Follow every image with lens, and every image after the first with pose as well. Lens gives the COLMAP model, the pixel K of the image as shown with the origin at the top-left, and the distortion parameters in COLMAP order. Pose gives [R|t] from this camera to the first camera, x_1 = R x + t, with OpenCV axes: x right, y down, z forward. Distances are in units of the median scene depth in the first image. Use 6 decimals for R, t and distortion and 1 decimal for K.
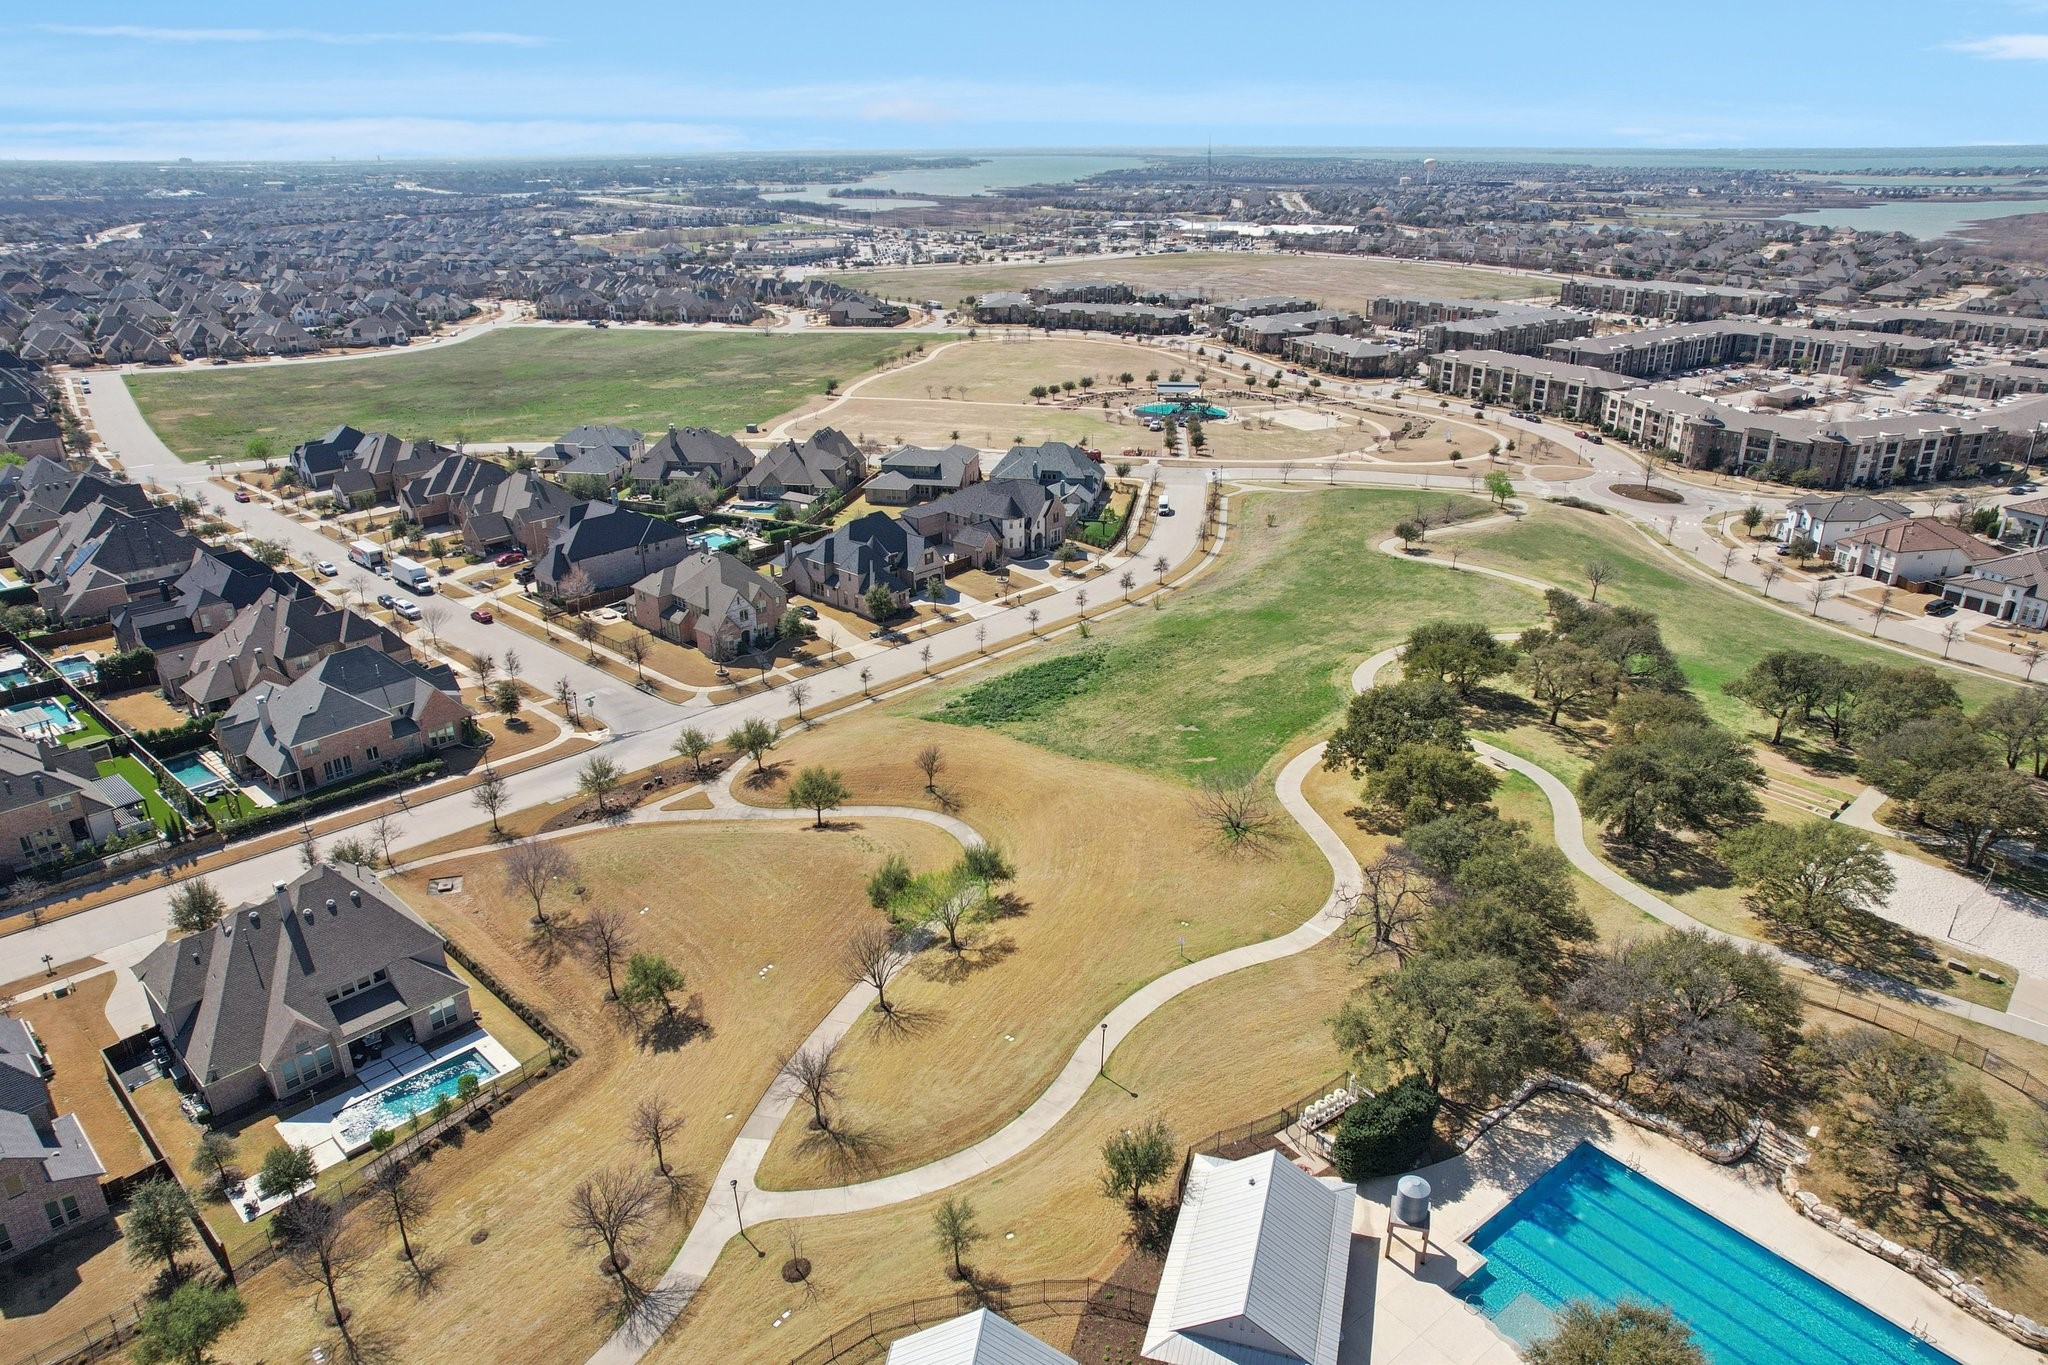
lens RADIAL K [[1320.1, 0, 1024.0], [0, 1320.1, 682.5], [0, 0, 1]] dist [-0.080693, 0.076347]
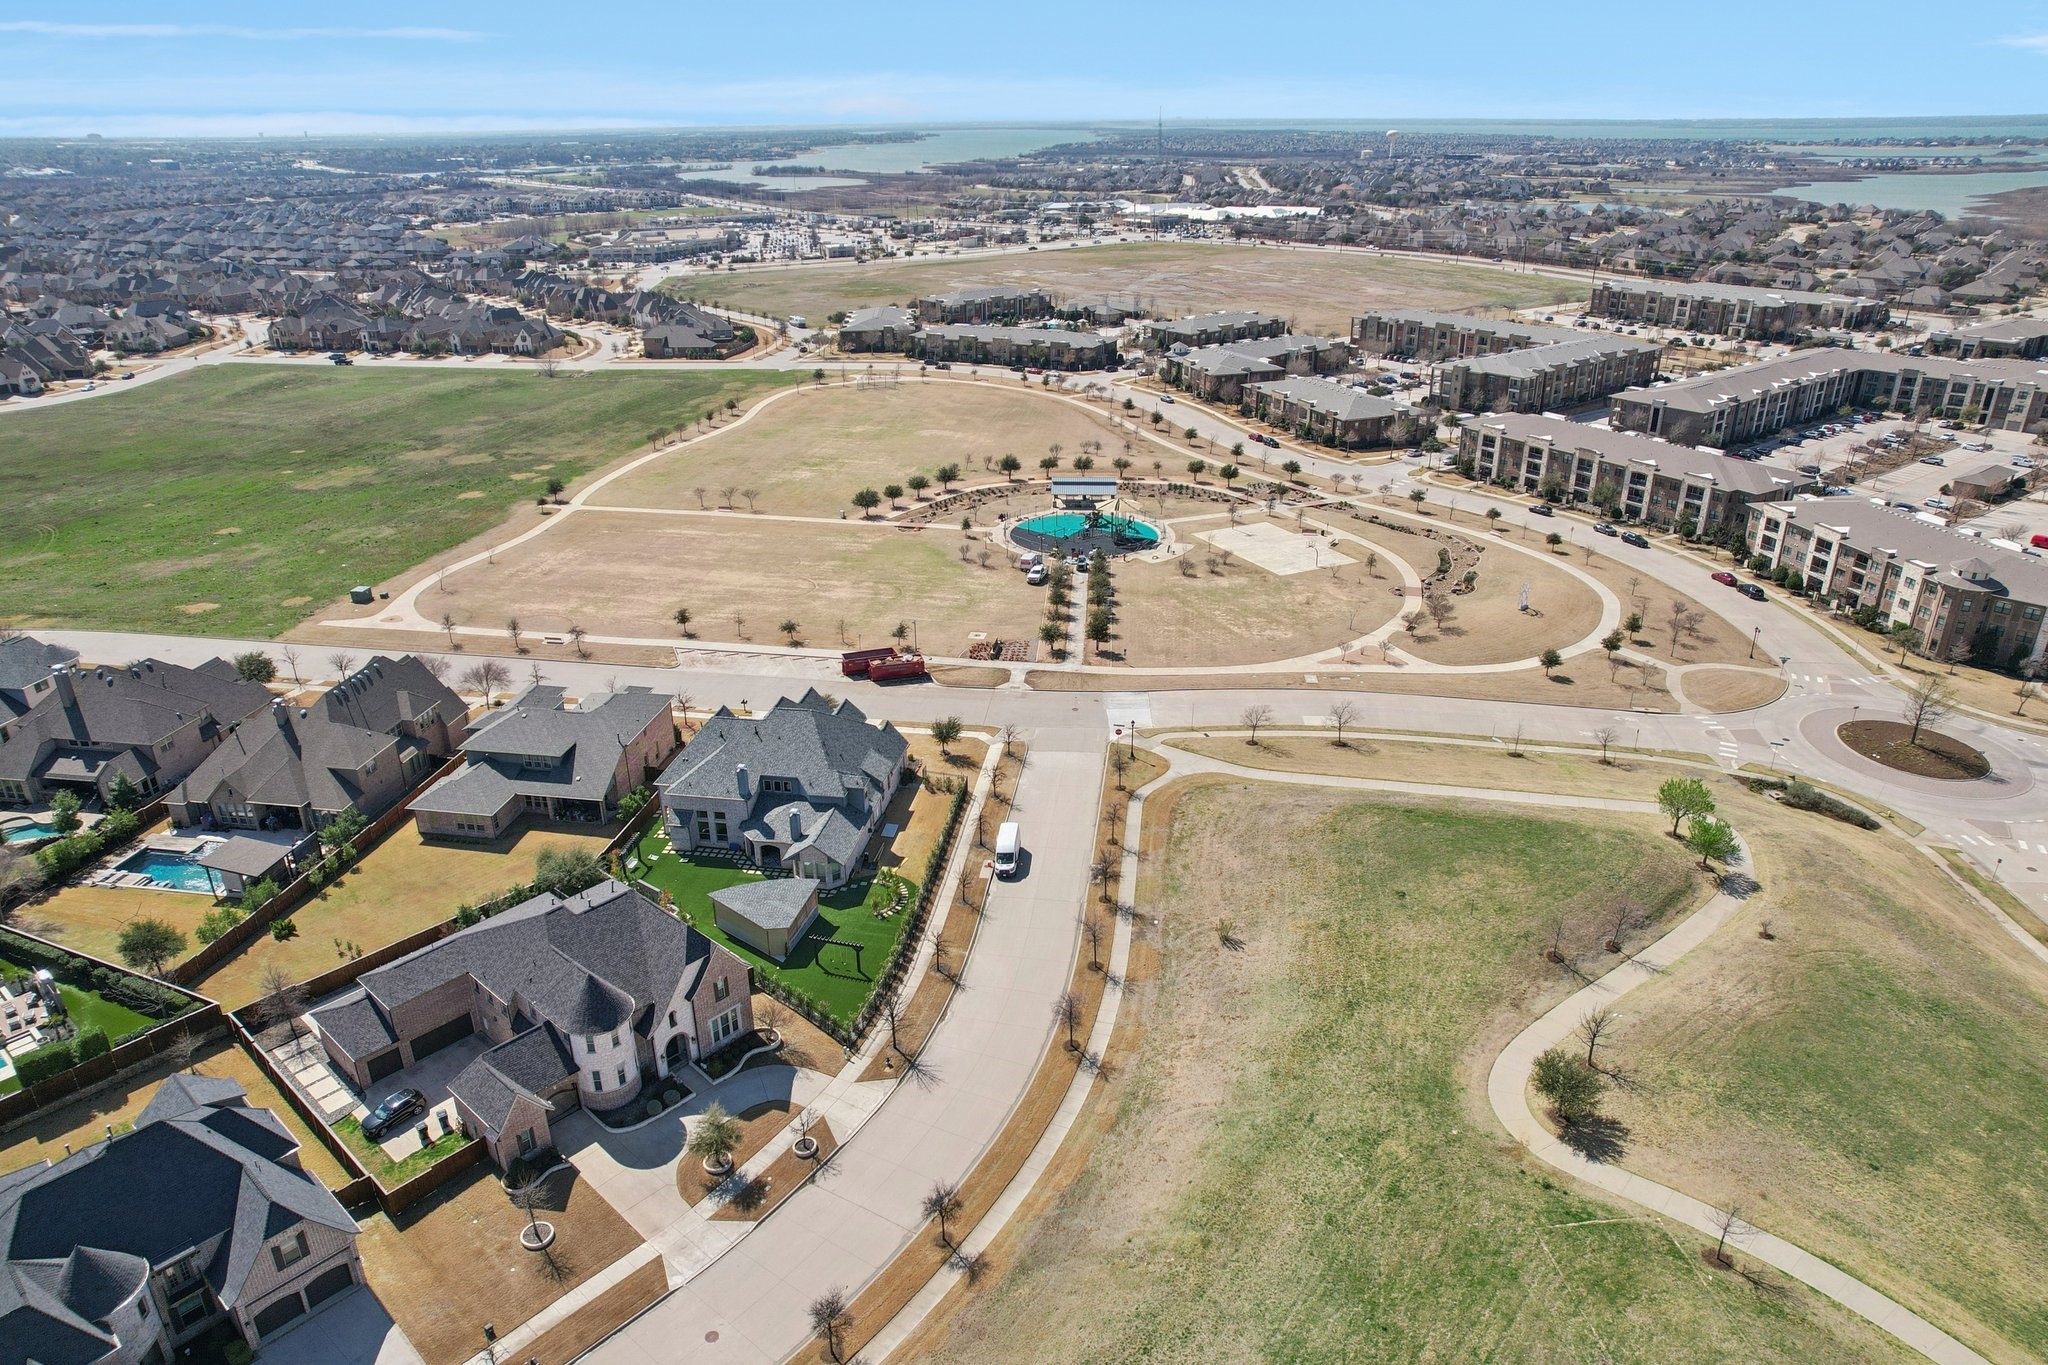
lens RADIAL K [[1320.1, 0, 1024.0], [0, 1320.1, 682.5], [0, 0, 1]] dist [-0.080693, 0.076347]
pose [[0.999462, -0.016009, 0.028620, 0.046213], [0.015502, 0.999720, 0.017862, -0.095491], [-0.028898, -0.017408, 0.999431, 0.237859]]
